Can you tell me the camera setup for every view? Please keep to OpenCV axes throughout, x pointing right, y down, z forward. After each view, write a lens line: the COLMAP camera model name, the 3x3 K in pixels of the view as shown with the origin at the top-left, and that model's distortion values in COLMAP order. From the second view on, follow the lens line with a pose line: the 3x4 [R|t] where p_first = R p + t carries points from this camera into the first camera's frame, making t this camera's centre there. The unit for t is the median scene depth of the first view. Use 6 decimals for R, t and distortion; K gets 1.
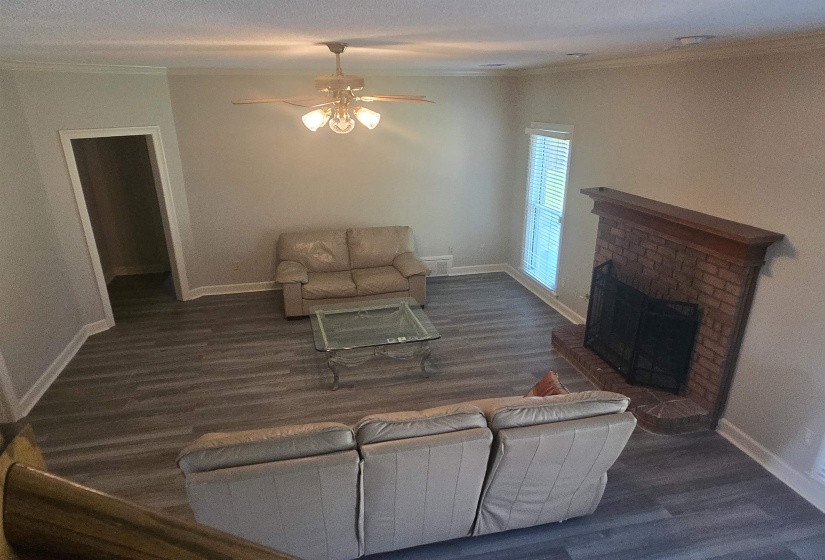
lens RADIAL K [[544.2, 0, 415.4], [0, 544.2, 293.6], [0, 0, 1]] dist [0.085227, -0.082498]
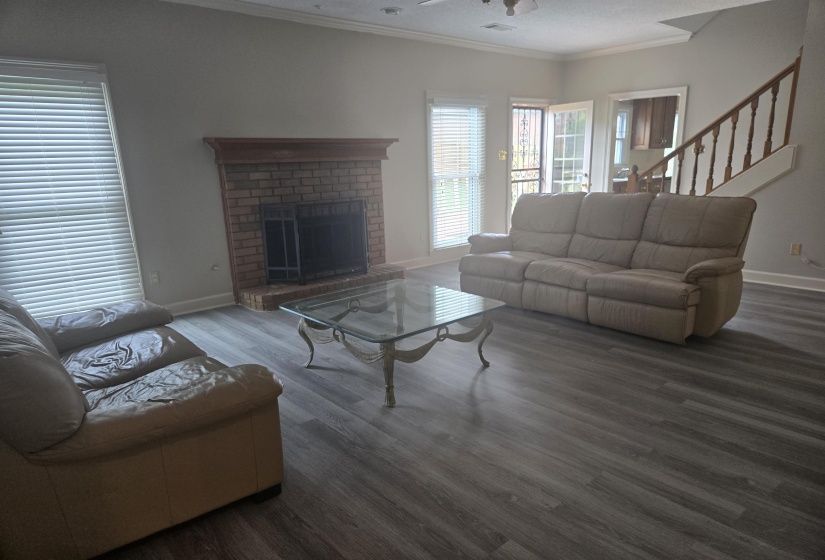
lens RADIAL K [[544.2, 0, 415.4], [0, 544.2, 293.6], [0, 0, 1]] dist [0.085227, -0.082498]
pose [[-0.473479, -0.193543, 0.859278, -0.784835], [0.327818, 0.866755, 0.375861, -0.240129], [-0.817529, 0.459649, -0.346943, 1.394896]]
